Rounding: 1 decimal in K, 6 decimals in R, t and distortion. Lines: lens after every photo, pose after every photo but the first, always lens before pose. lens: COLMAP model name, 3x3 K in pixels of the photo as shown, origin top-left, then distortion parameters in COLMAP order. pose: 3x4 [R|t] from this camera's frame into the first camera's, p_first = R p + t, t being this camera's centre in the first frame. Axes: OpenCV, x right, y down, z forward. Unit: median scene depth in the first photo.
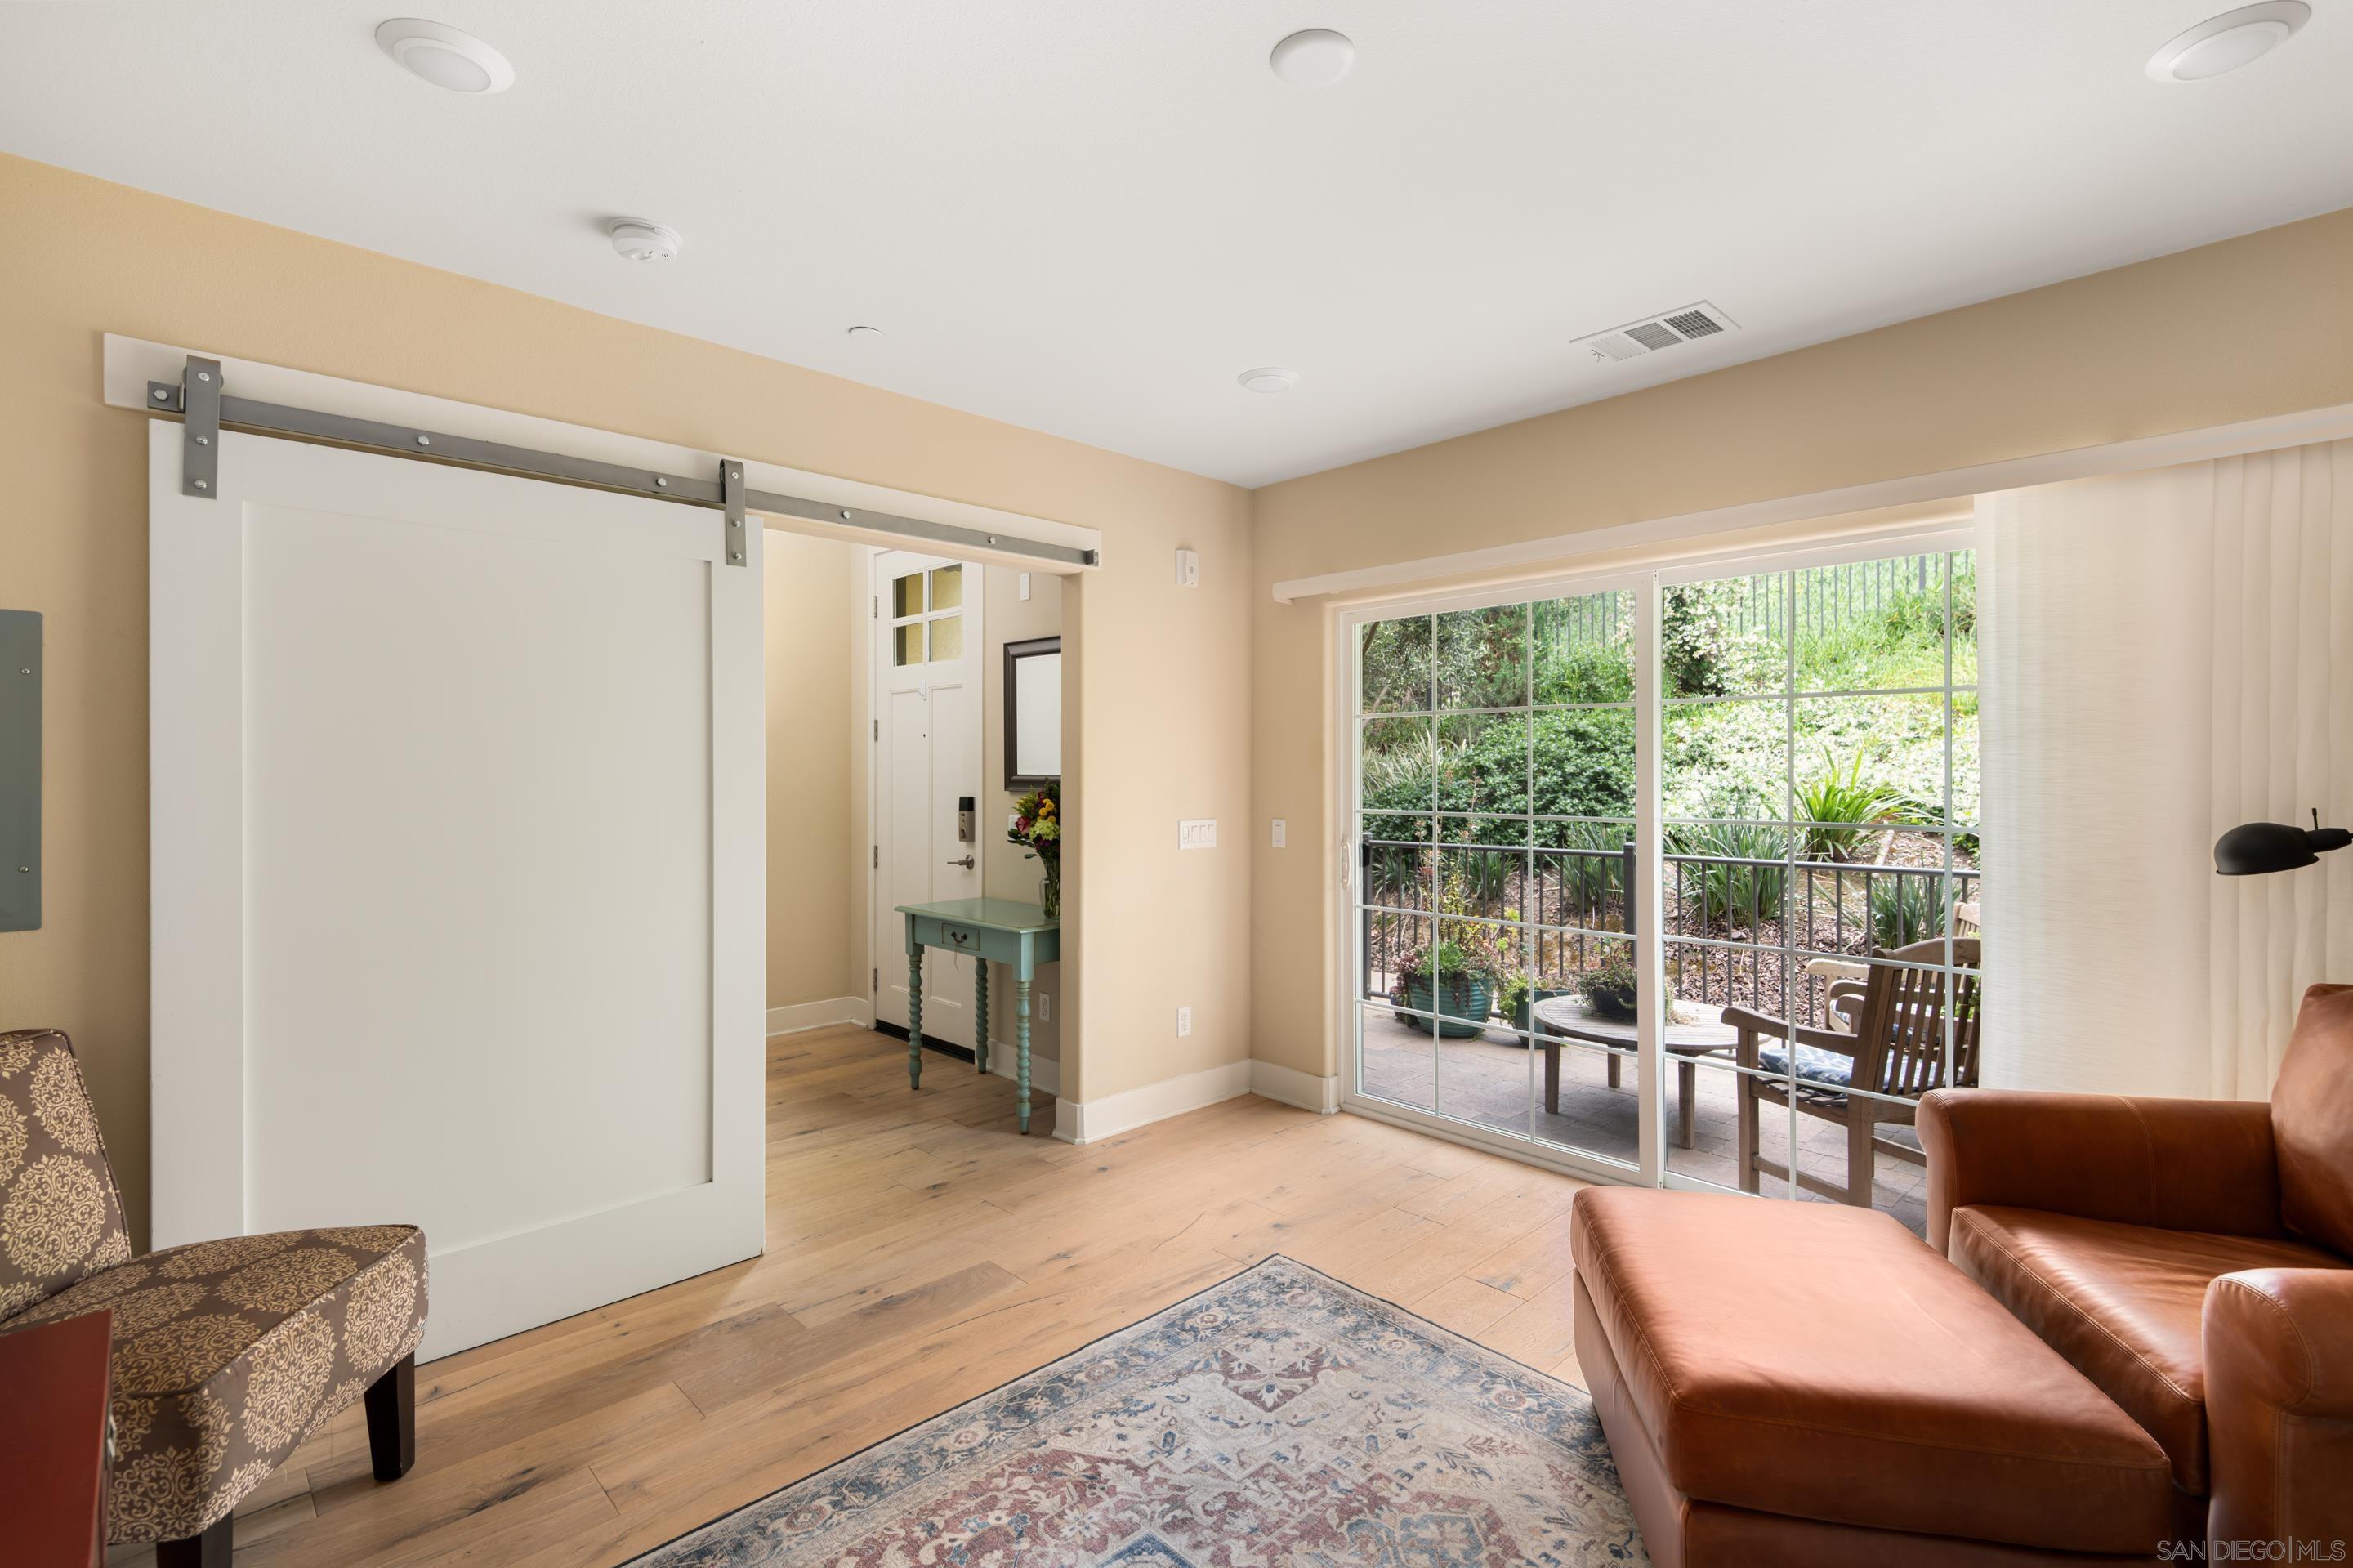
lens RADIAL K [[1044.6, 0, 1188.0], [0, 1044.6, 772.2], [0, 0, 1]] dist [-0.004968, -0.002506]
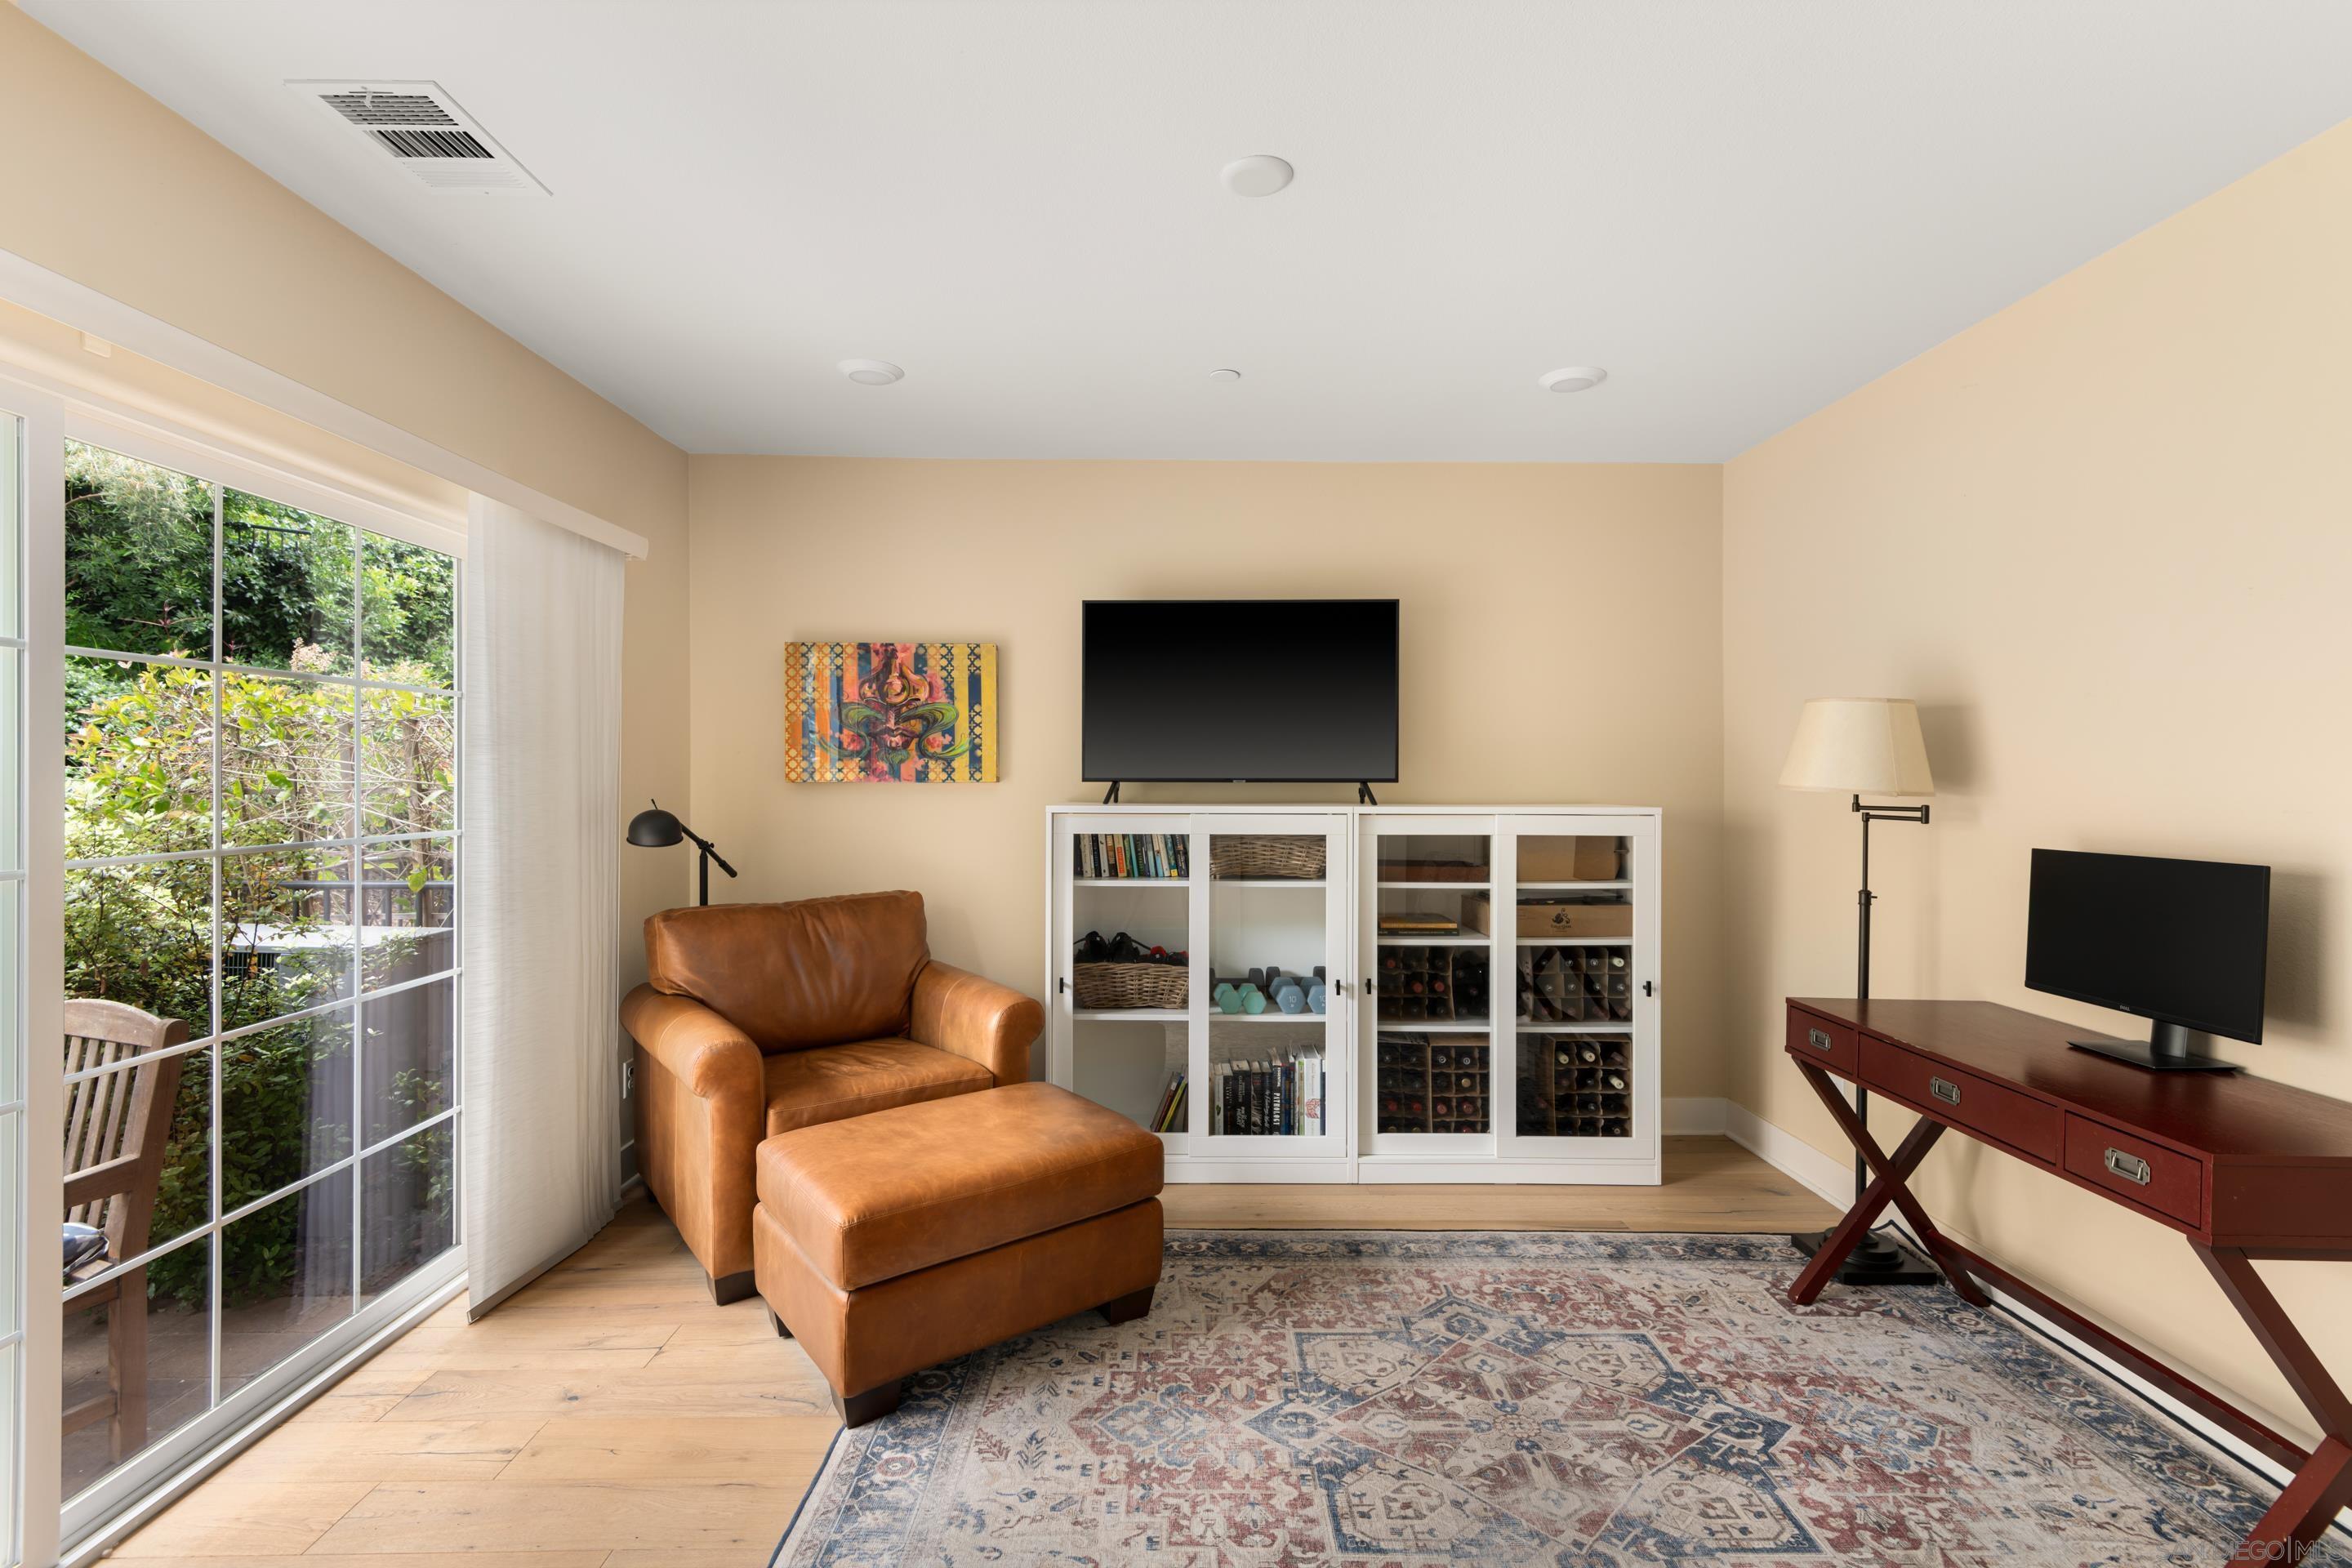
lens RADIAL K [[1044.1, 0, 1181.3], [0, 1044.1, 796.4], [0, 0, 1]] dist [-0.004968, -0.002506]
pose [[-0.730179, -0.005652, 0.683233, -0.579164], [-0.003336, 0.999983, 0.004707, 0.018356], [-0.683248, 0.001157, -0.730185, 1.775295]]
